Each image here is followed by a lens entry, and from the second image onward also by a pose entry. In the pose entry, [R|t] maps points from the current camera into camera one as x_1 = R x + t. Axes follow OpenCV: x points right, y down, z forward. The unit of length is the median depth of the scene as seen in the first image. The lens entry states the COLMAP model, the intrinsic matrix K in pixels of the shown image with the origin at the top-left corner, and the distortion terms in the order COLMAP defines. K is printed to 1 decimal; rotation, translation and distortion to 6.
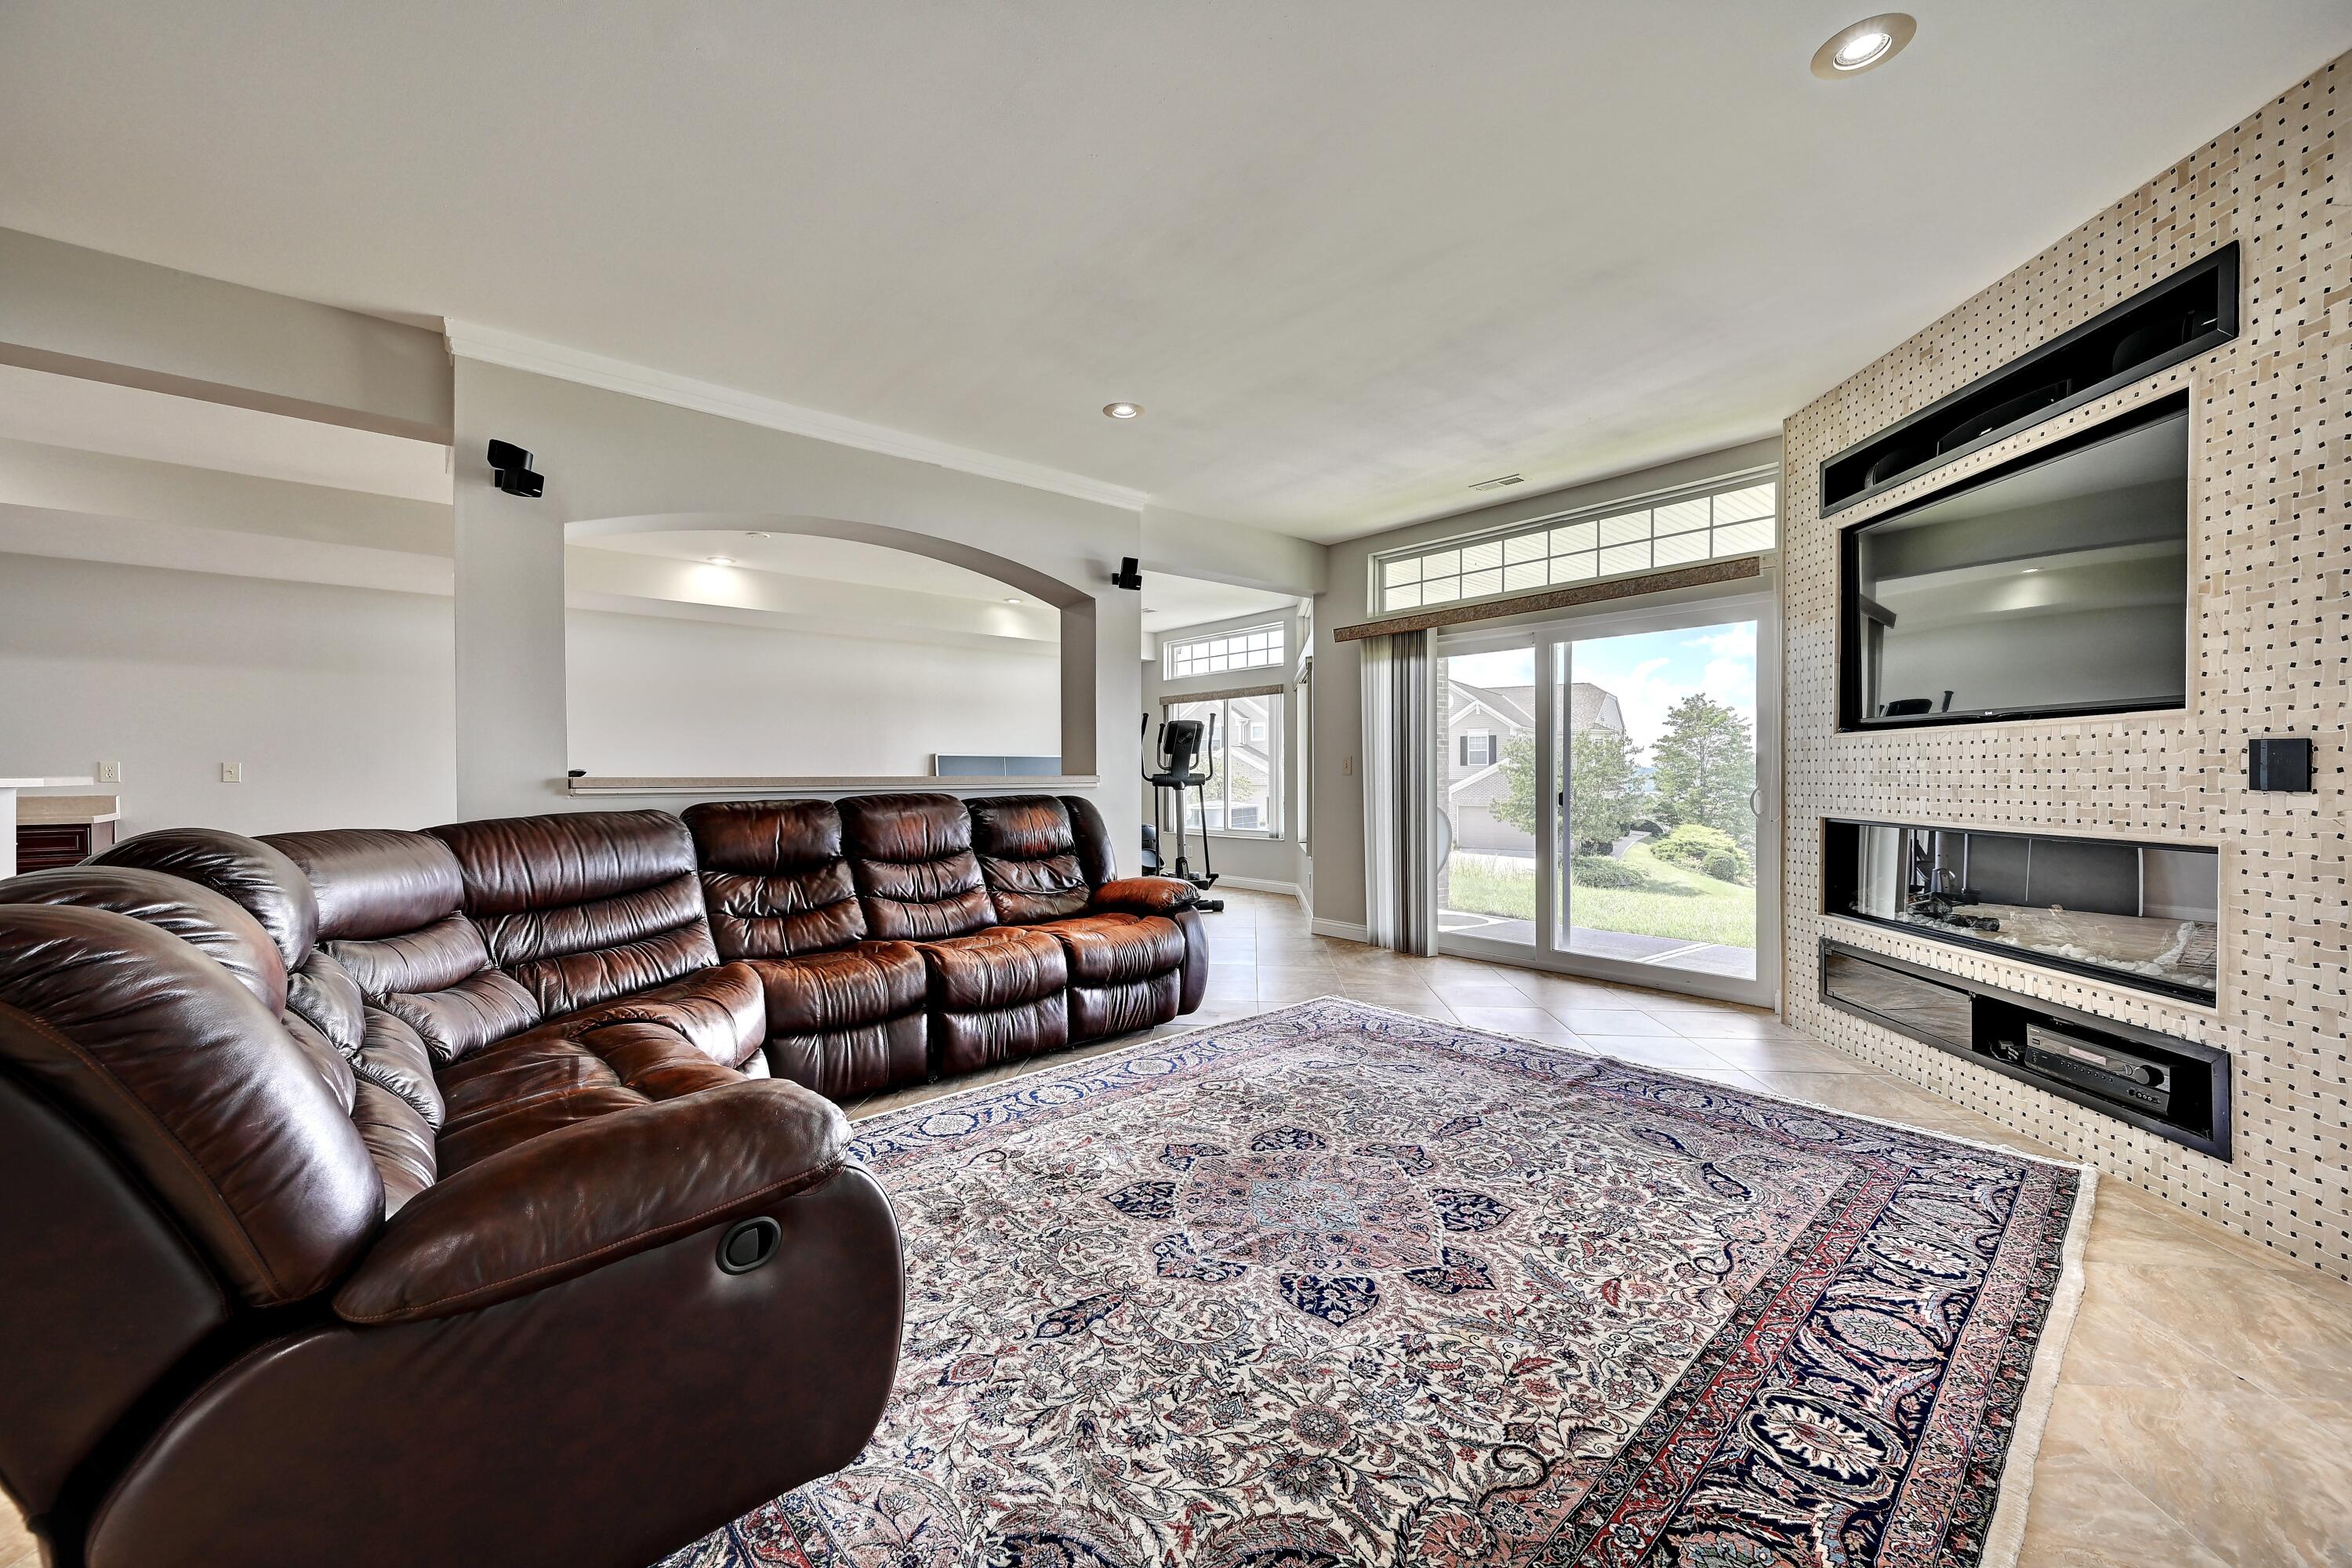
lens RADIAL K [[916.2, 0, 1178.8], [0, 916.2, 769.7], [0, 0, 1]] dist [-0.001860, 0.000852]
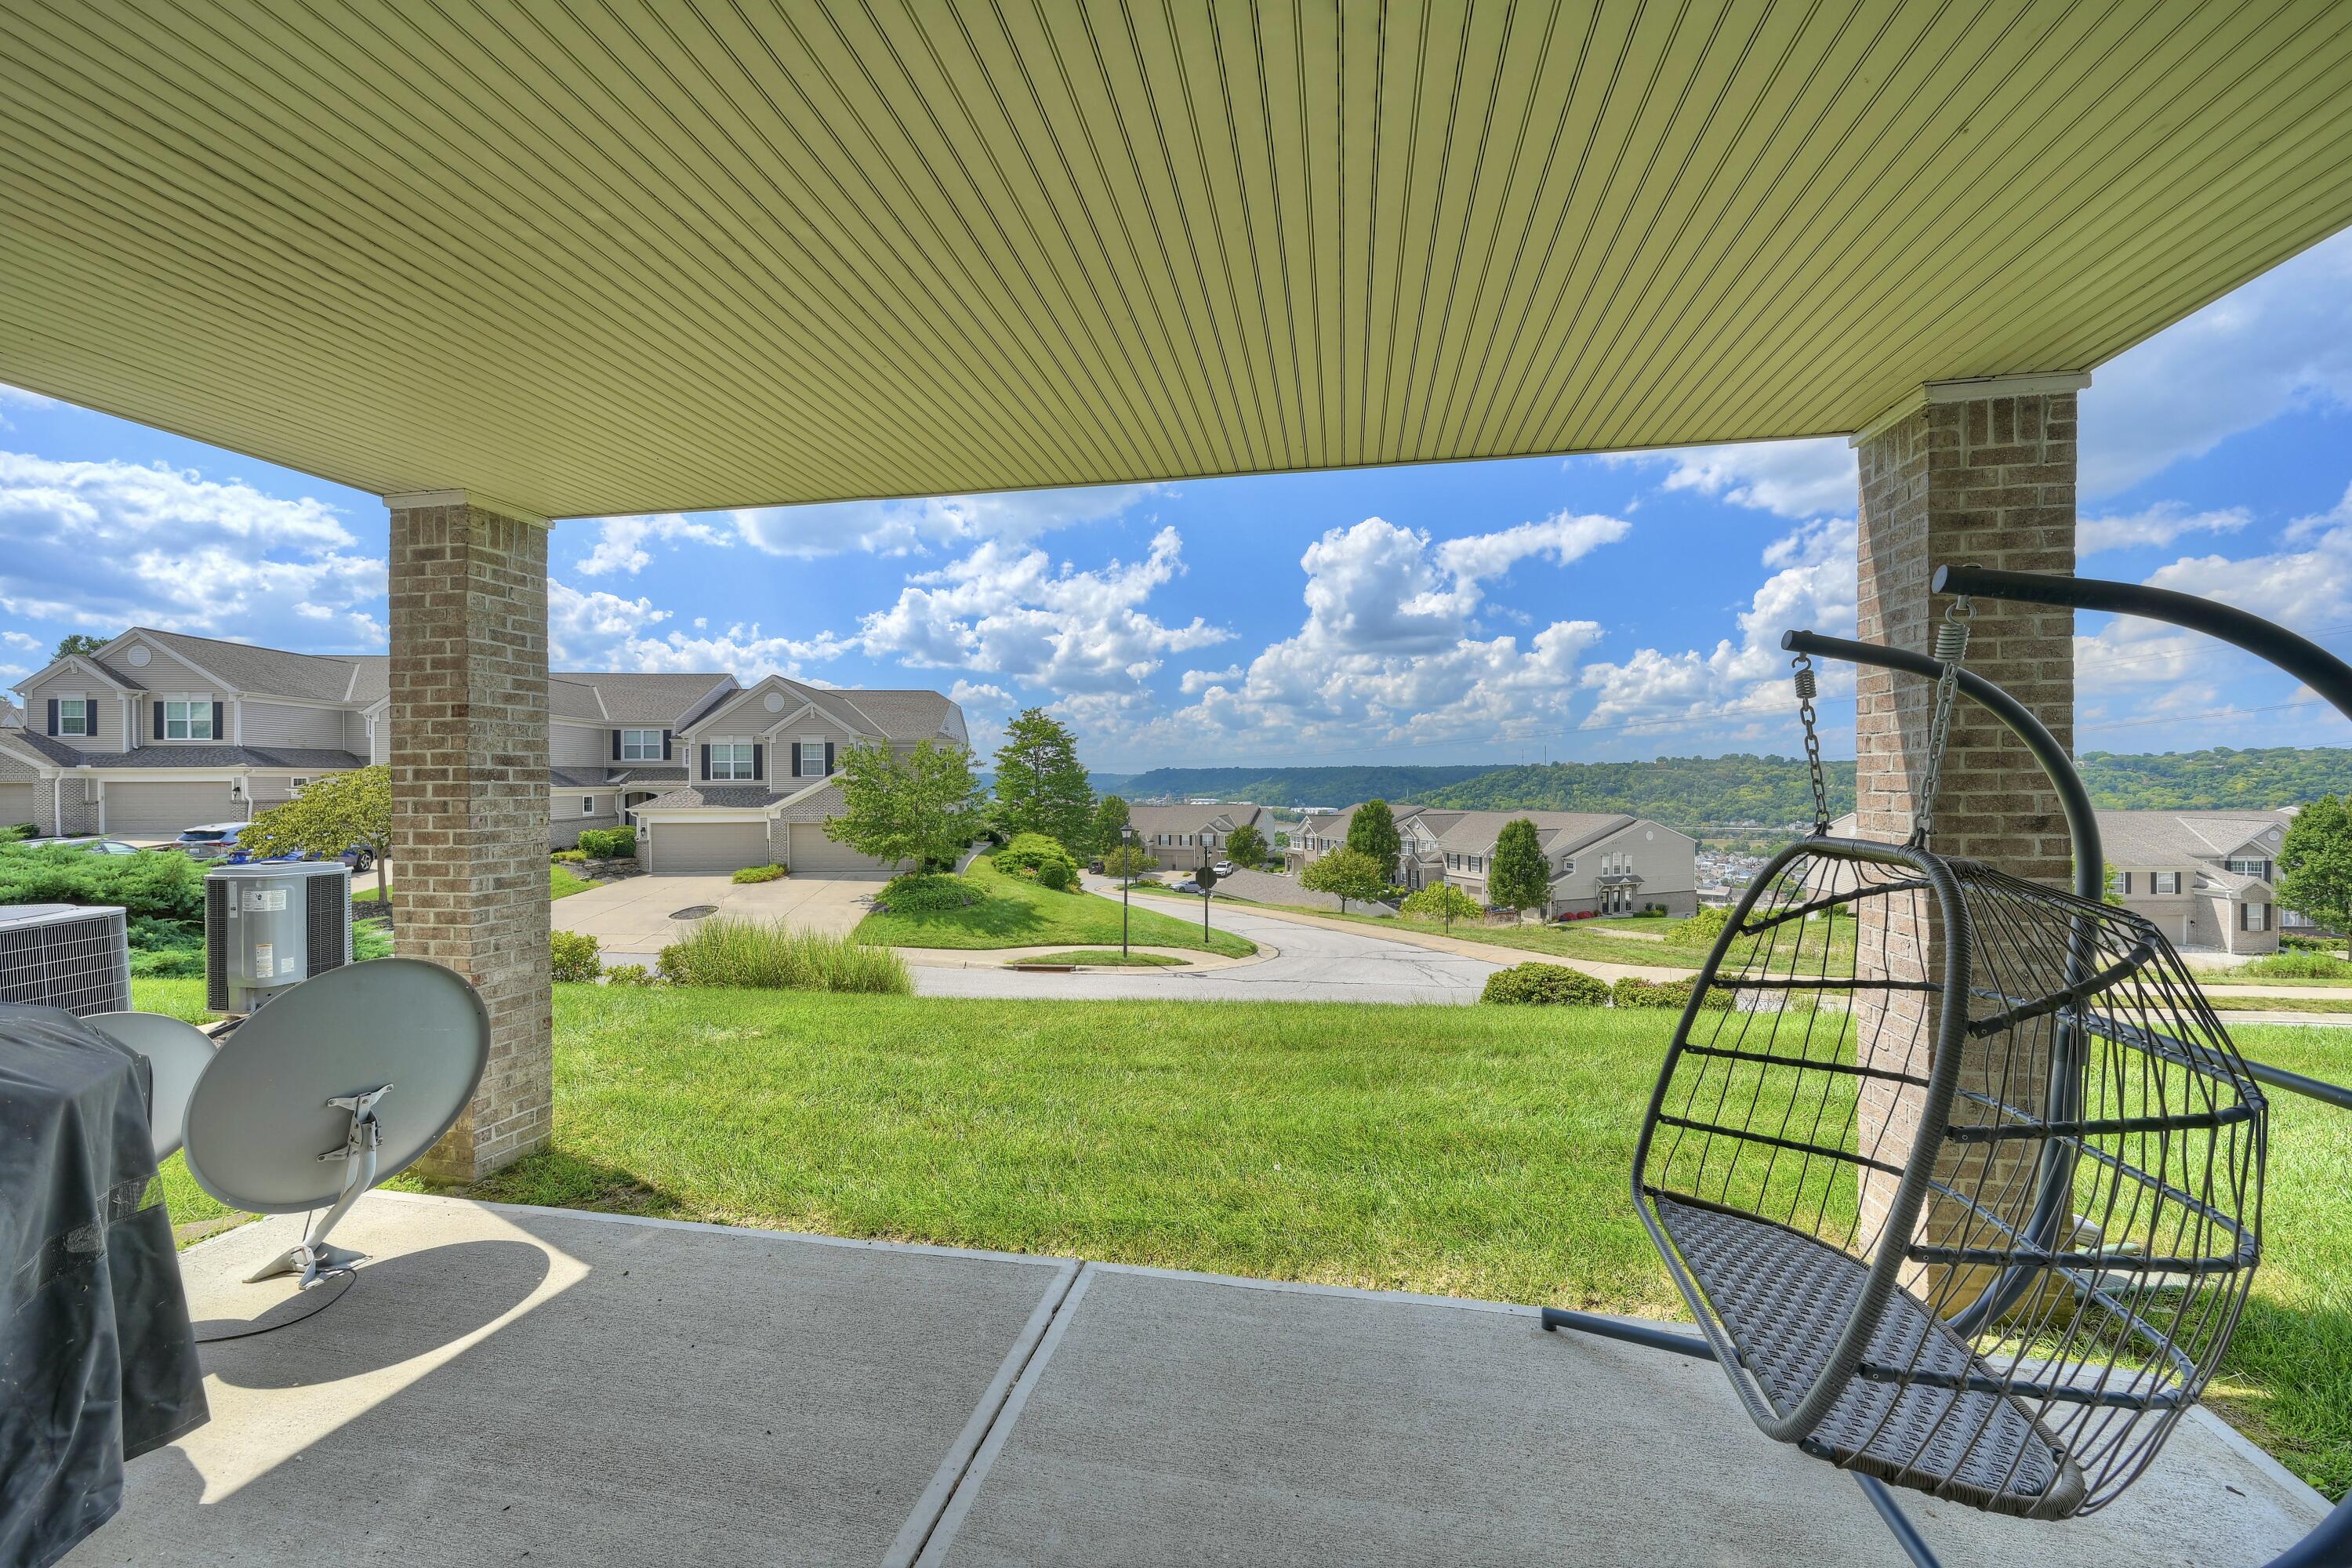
lens RADIAL K [[916.2, 0, 1176.5], [0, 916.2, 779.4], [0, 0, 1]] dist [-0.001860, 0.000852]
pose [[0.783013, -0.003005, 0.621999, 0.659392], [0.000547, 0.999991, 0.004144, -0.068239], [-0.622006, -0.002905, 0.783007, 1.194055]]
